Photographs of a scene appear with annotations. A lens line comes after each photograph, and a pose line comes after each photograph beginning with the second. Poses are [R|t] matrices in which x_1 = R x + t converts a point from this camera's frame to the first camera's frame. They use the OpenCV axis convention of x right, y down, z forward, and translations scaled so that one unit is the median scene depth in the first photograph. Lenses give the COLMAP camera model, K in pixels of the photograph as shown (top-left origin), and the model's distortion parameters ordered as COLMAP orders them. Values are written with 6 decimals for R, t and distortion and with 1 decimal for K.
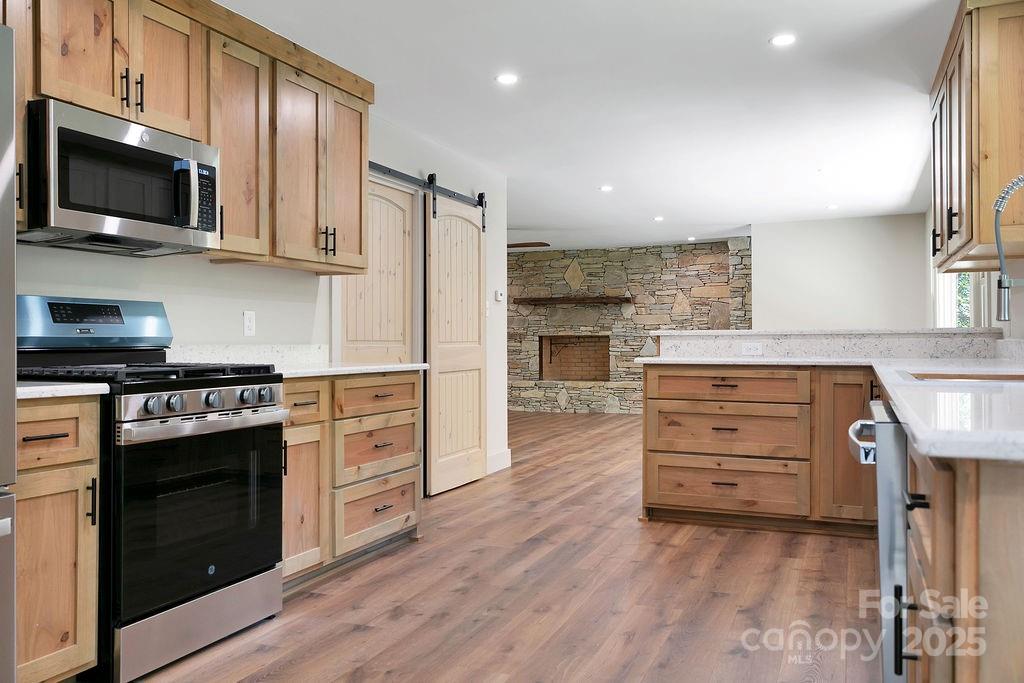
lens RADIAL K [[864.9, 0, 493.0], [0, 864.9, 335.3], [0, 0, 1]] dist [0.006957, 0.033662]
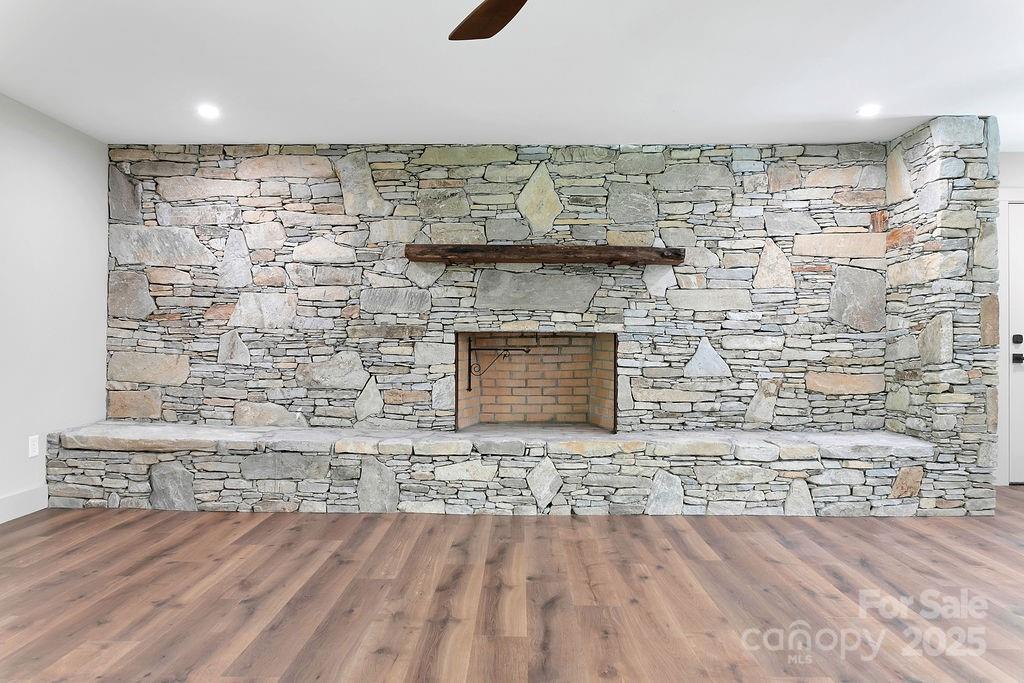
lens RADIAL K [[697.6, 0, 505.1], [0, 697.6, 337.6], [0, 0, 1]] dist [-0.006457, -0.010724]
pose [[0.928094, 0.013403, 0.372104, -0.156297], [-0.012136, 0.999910, -0.005748, 0.014602], [-0.372148, 0.000819, 0.928173, 1.743093]]
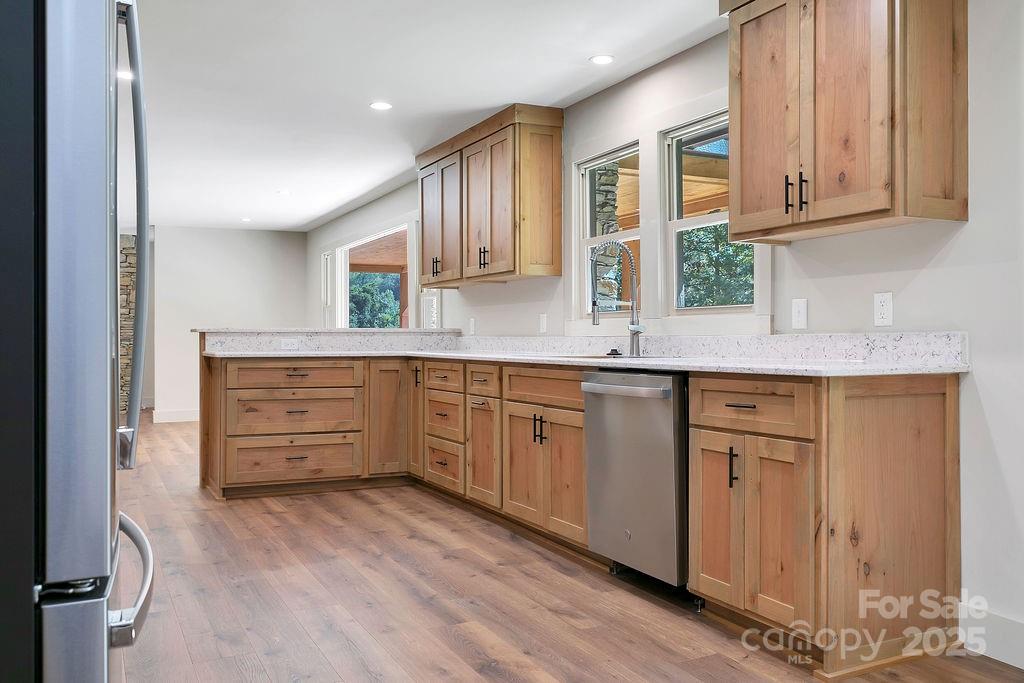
lens RADIAL K [[864.9, 0, 526.5], [0, 864.9, 337.1], [0, 0, 1]] dist [0.006957, 0.033662]
pose [[0.635913, 0.005070, 0.771744, -0.448815], [-0.006668, 0.999977, -0.001075, 0.005868], [-0.771732, -0.004462, 0.635932, 0.006515]]
